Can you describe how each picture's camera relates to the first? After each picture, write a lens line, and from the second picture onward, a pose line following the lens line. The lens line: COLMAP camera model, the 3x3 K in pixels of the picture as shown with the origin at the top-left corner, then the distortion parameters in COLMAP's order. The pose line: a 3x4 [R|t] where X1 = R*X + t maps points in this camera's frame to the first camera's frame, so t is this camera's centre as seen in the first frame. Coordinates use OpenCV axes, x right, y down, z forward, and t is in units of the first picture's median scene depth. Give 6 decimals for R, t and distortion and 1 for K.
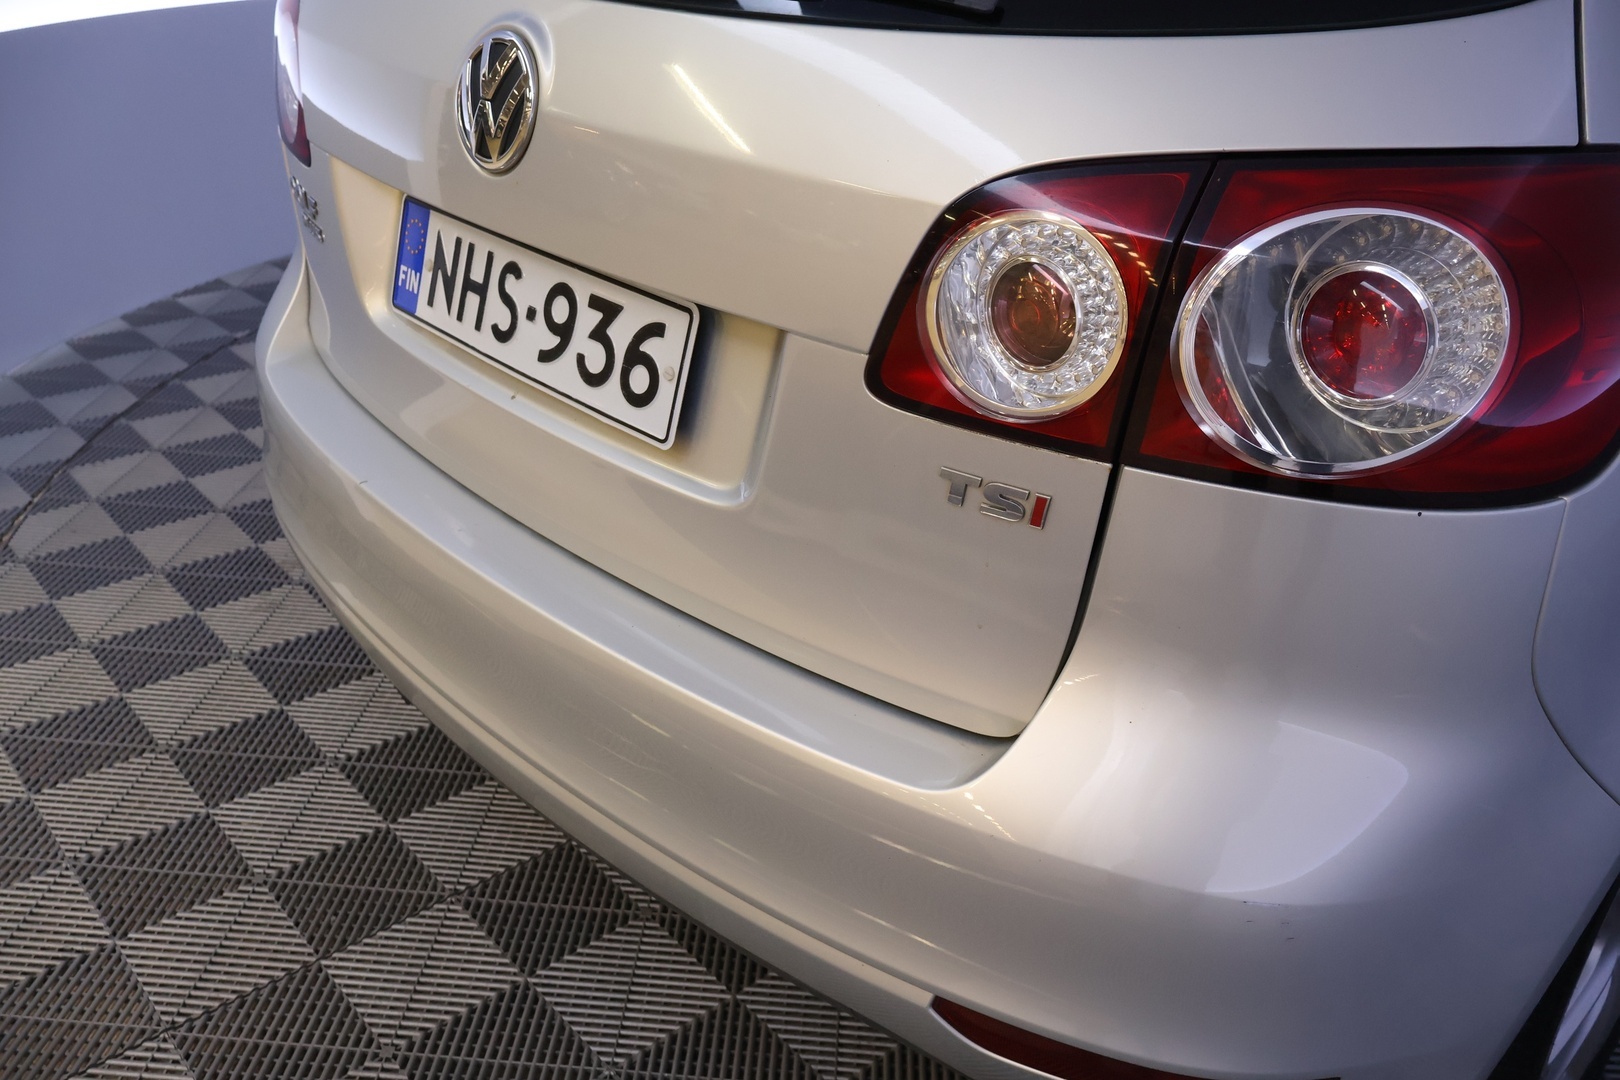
lens RADIAL K [[1429.9, 0, 812.2], [0, 1429.9, 540.3], [0, 0, 1]] dist [-0.009043, 0.022343]
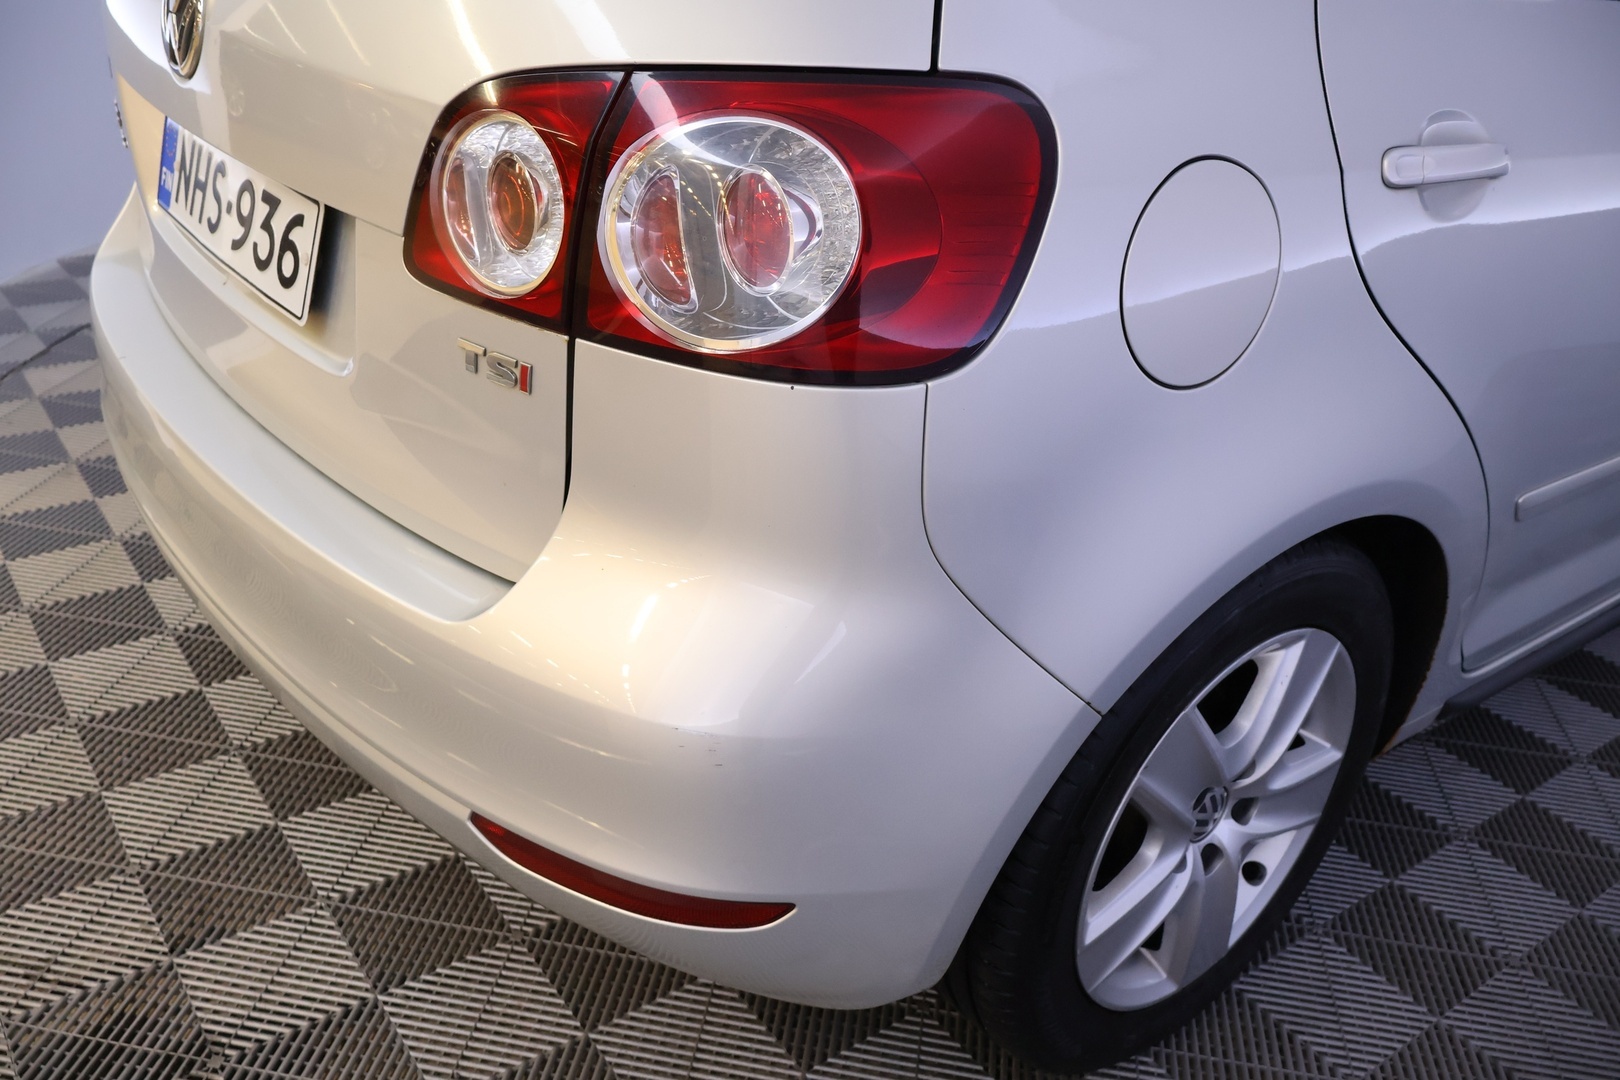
lens RADIAL K [[1429.9, 0, 808.6], [0, 1429.9, 546.0], [0, 0, 1]] dist [-0.009043, 0.022343]
pose [[0.994870, 0.069233, -0.073765, 0.364507], [-0.068436, 0.997567, 0.013268, 0.063519], [0.074504, -0.008152, 0.997187, -0.101567]]
